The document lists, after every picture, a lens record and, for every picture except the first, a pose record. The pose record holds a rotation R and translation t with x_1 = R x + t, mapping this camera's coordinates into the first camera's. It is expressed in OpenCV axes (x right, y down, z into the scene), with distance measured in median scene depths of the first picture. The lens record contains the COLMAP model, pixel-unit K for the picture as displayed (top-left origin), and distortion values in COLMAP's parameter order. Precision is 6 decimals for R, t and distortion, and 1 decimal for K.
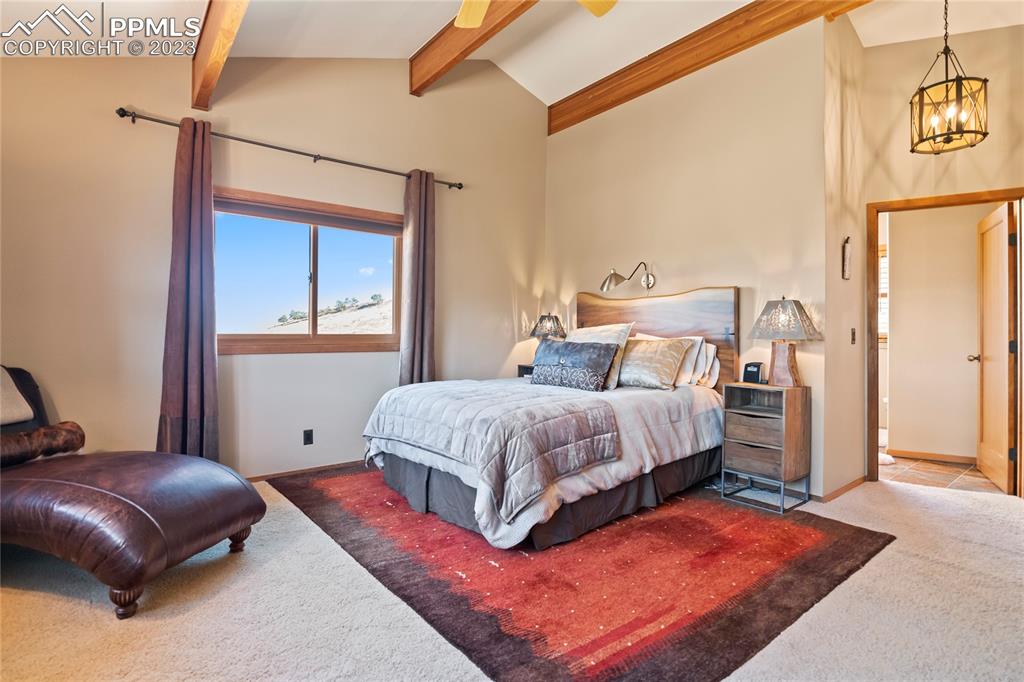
lens RADIAL K [[508.0, 0, 513.0], [0, 508.0, 332.5], [0, 0, 1]] dist [-0.004672, -0.000304]
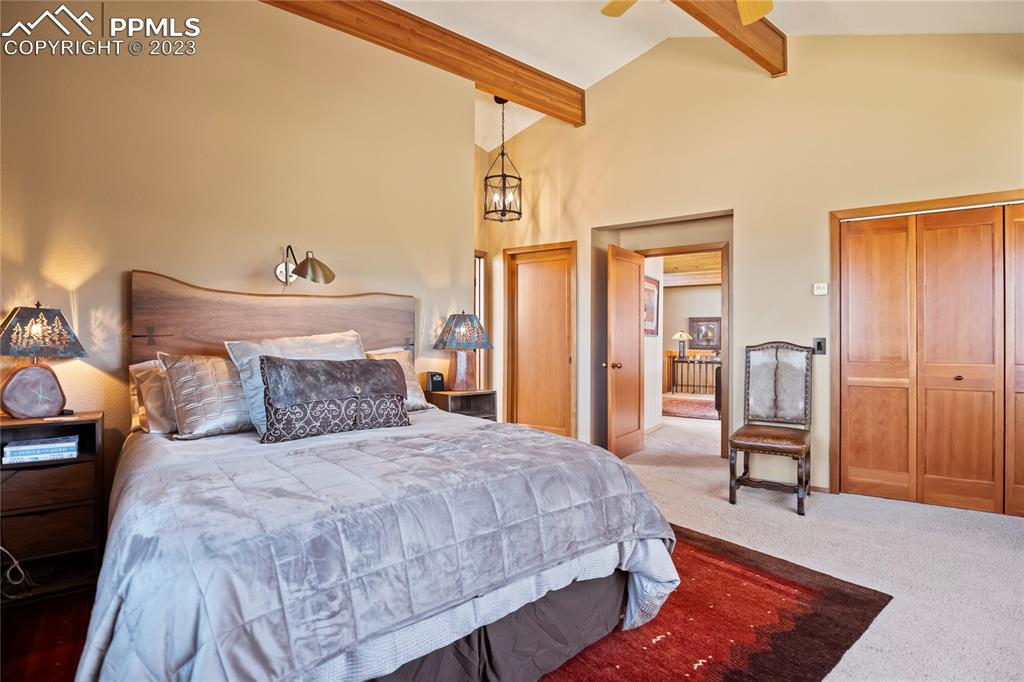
lens RADIAL K [[508.0, 0, 512.9], [0, 508.0, 343.5], [0, 0, 1]] dist [-0.004672, -0.000304]
pose [[-0.011548, -0.005523, 0.999918, -0.546600], [0.005844, 0.999967, 0.005591, -0.003701], [-0.999916, 0.005909, -0.011516, 0.825830]]
